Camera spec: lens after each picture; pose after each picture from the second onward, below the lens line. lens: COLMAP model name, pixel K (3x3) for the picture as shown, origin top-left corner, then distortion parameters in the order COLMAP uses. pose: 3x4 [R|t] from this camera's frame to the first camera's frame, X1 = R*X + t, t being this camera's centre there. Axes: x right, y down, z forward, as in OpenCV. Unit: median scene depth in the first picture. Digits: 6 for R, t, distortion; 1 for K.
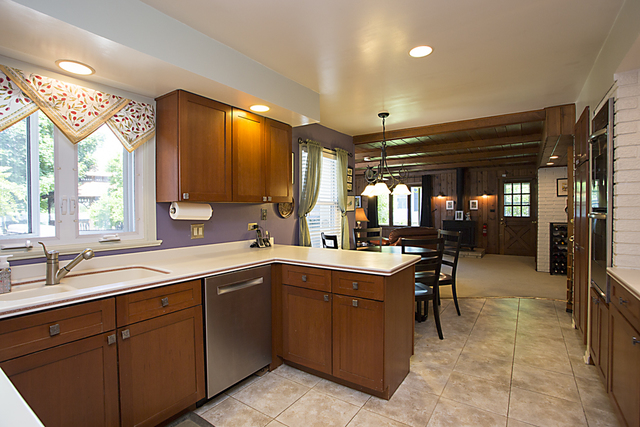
lens RADIAL K [[311.0, 0, 319.6], [0, 311.0, 212.0], [0, 0, 1]] dist [-0.044062, 0.005467]
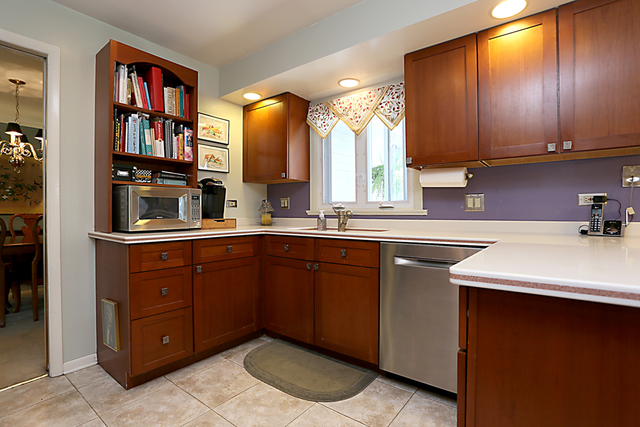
lens RADIAL K [[311.0, 0, 318.4], [0, 311.0, 211.9], [0, 0, 1]] dist [-0.044062, 0.005467]
pose [[-0.049676, 0.002281, -0.998763, 0.688489], [-0.006603, 0.999975, 0.002612, 0.136979], [0.998744, 0.006725, -0.049660, 0.969893]]
